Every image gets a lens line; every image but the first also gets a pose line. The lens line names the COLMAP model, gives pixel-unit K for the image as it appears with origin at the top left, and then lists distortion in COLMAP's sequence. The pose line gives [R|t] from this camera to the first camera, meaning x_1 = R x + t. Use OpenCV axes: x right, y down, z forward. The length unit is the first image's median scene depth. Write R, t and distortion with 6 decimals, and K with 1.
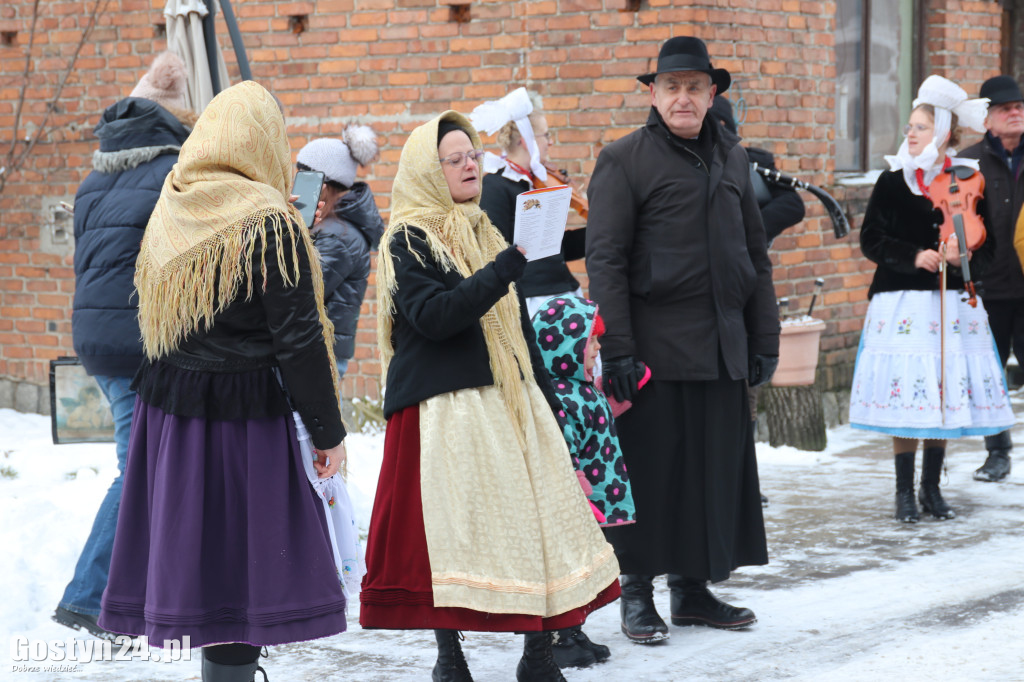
lens RADIAL K [[2792.3, 0, 481.2], [0, 2792.3, 376.7], [0, 0, 1]] dist [0.231360, 0.000000]
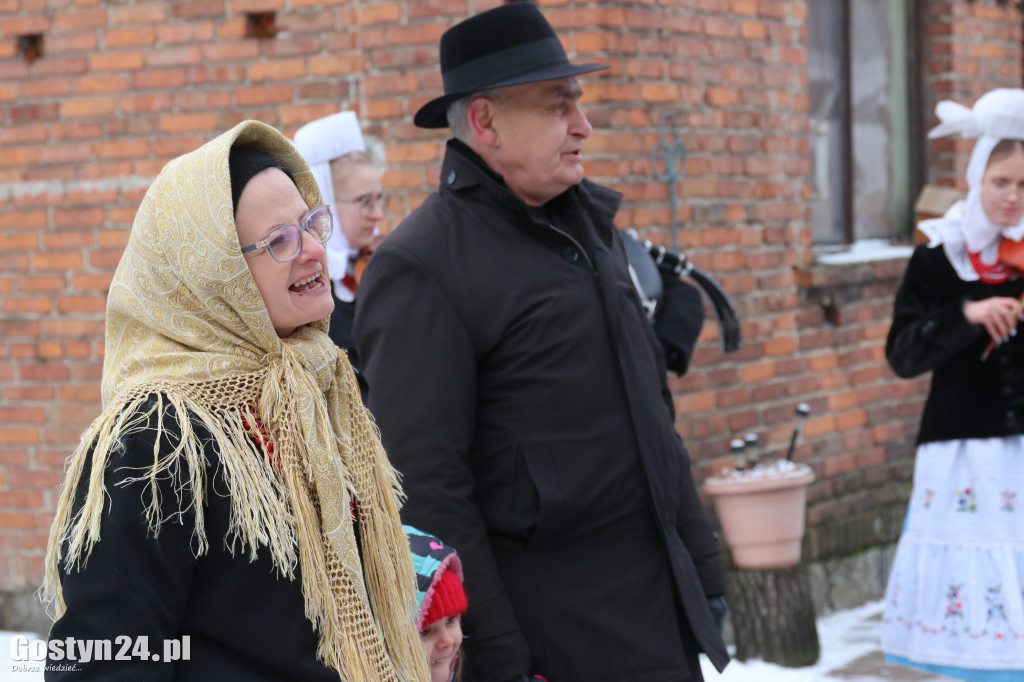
lens RADIAL K [[2792.3, 0, 514.4], [0, 2792.3, 334.5], [0, 0, 1]] dist [0.231360, 0.000000]
pose [[0.998718, -0.023635, 0.044771, 0.021484], [0.025389, 0.998916, -0.039027, -0.026528], [-0.043800, 0.040113, 0.998235, 0.320905]]
